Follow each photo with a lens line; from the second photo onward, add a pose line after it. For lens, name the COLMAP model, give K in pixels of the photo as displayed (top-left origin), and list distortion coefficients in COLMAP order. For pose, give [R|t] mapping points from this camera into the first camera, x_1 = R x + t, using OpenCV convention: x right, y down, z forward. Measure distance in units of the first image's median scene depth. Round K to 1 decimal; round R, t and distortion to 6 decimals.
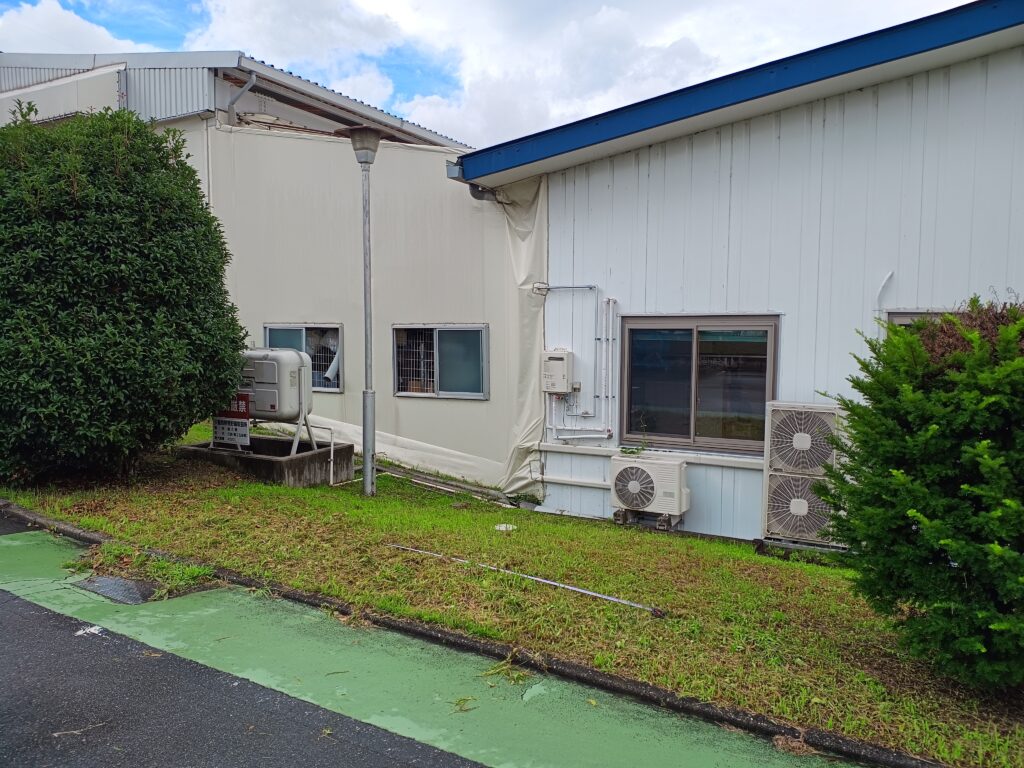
lens RADIAL K [[750.4, 0, 504.0], [0, 750.4, 375.8], [0, 0, 1]] dist [0.175208, -0.345678]
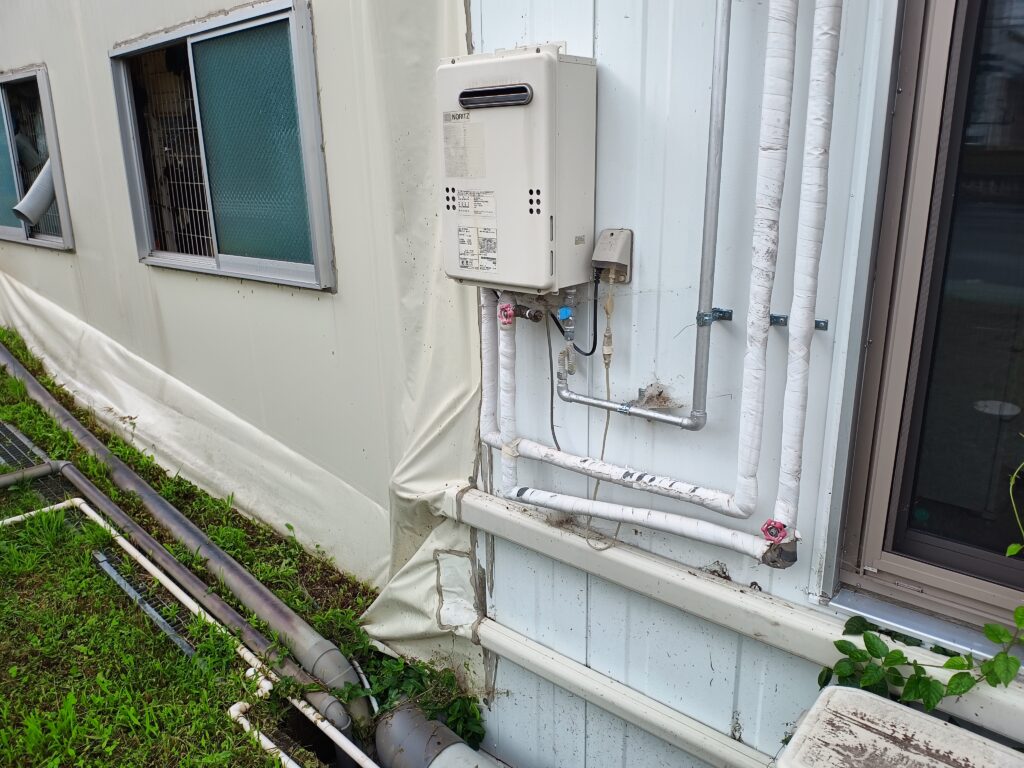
lens RADIAL K [[750.4, 0, 504.0], [0, 750.4, 375.8], [0, 0, 1]] dist [0.175208, -0.345678]
pose [[0.975071, 0.043111, -0.217667, 0.115463], [0.003989, 0.977380, 0.211451, 0.003502], [0.221859, -0.207048, 0.952843, 0.826413]]
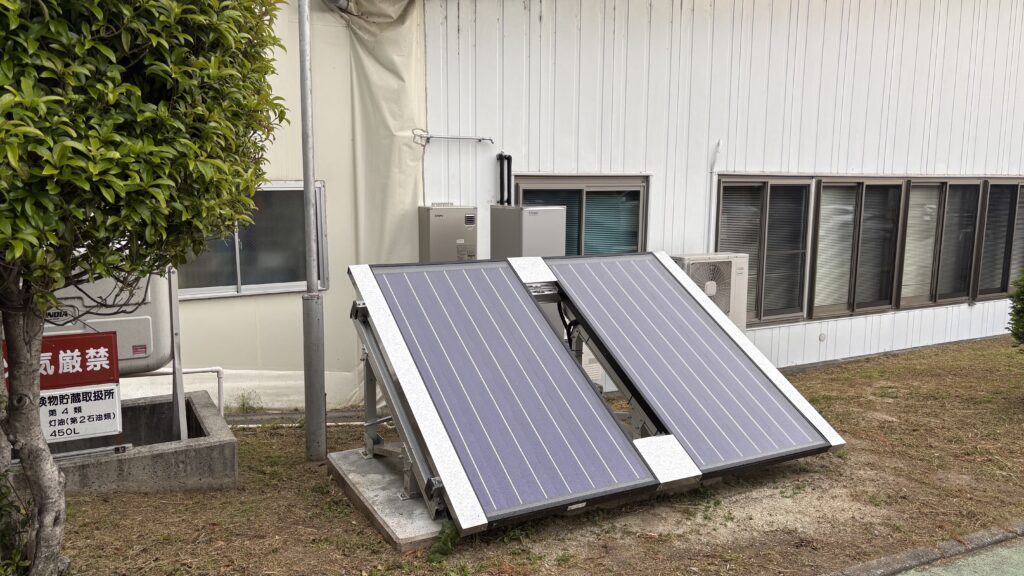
lens RADIAL K [[757.6, 0, 512.0], [0, 757.6, 288.0], [0, 0, 1]] dist [0.006221, 0.002634]
pose [[0.546746, -0.115215, 0.829334, -0.584227], [0.053191, 0.993266, 0.102923, -0.038671], [-0.835607, -0.012160, 0.549193, 0.514556]]
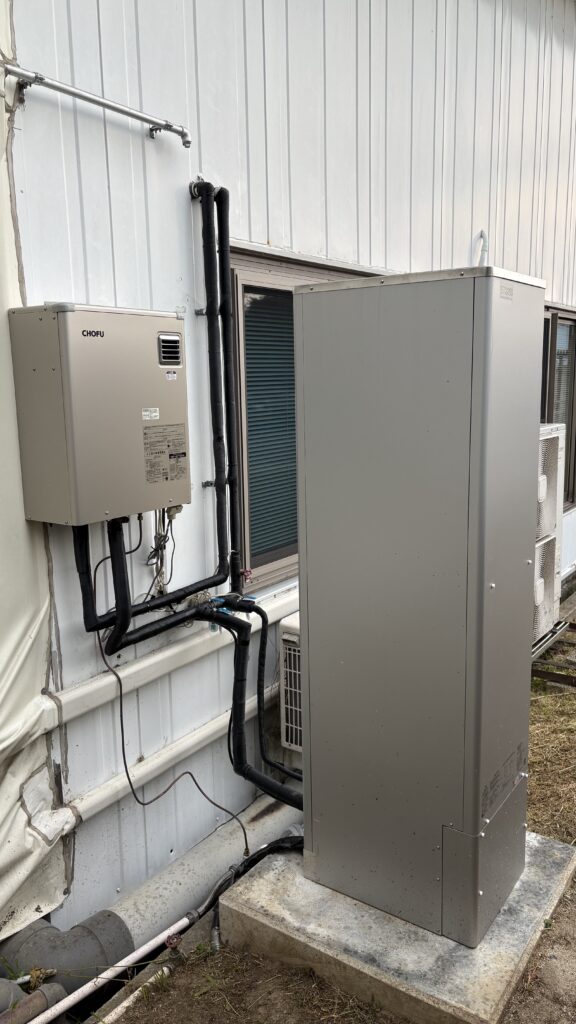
lens RADIAL K [[774.8, 0, 285.1], [0, 774.8, 513.0], [0, 0, 1]] dist [0.008731, 0.006245]
pose [[0.114467, -0.176347, 0.977650, -0.209538], [0.081679, 0.982457, 0.167651, -0.015656], [-0.990064, 0.060663, 0.126863, 0.927270]]
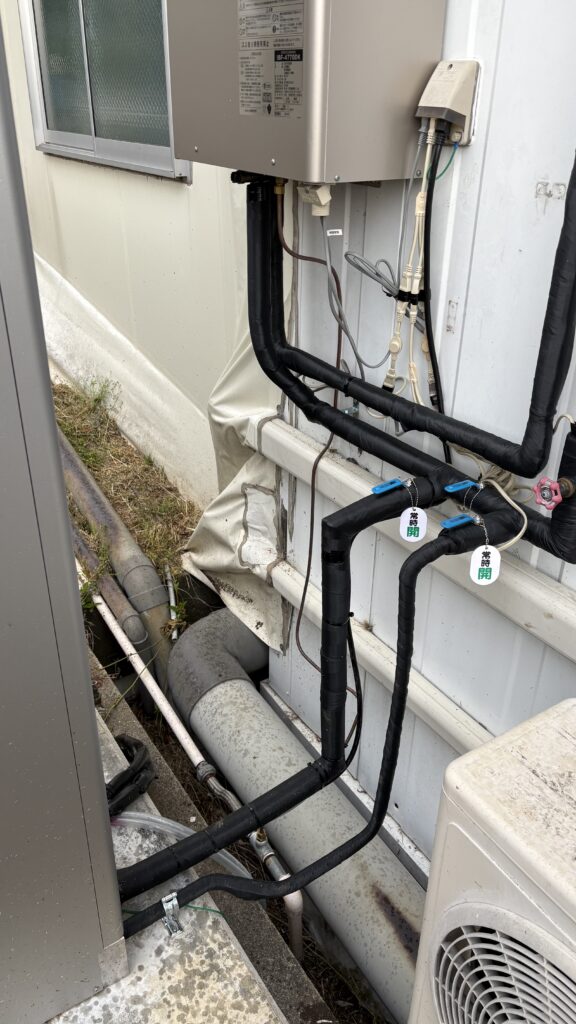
lens RADIAL K [[763.8, 0, 288.0], [0, 763.8, 512.0], [0, 0, 1]] dist [0.038389, -0.007278]
pose [[0.875506, 0.242769, -0.417795, 0.153606], [-0.047564, 0.903728, 0.425457, 0.023404], [0.480861, -0.352618, 0.802766, 0.869757]]
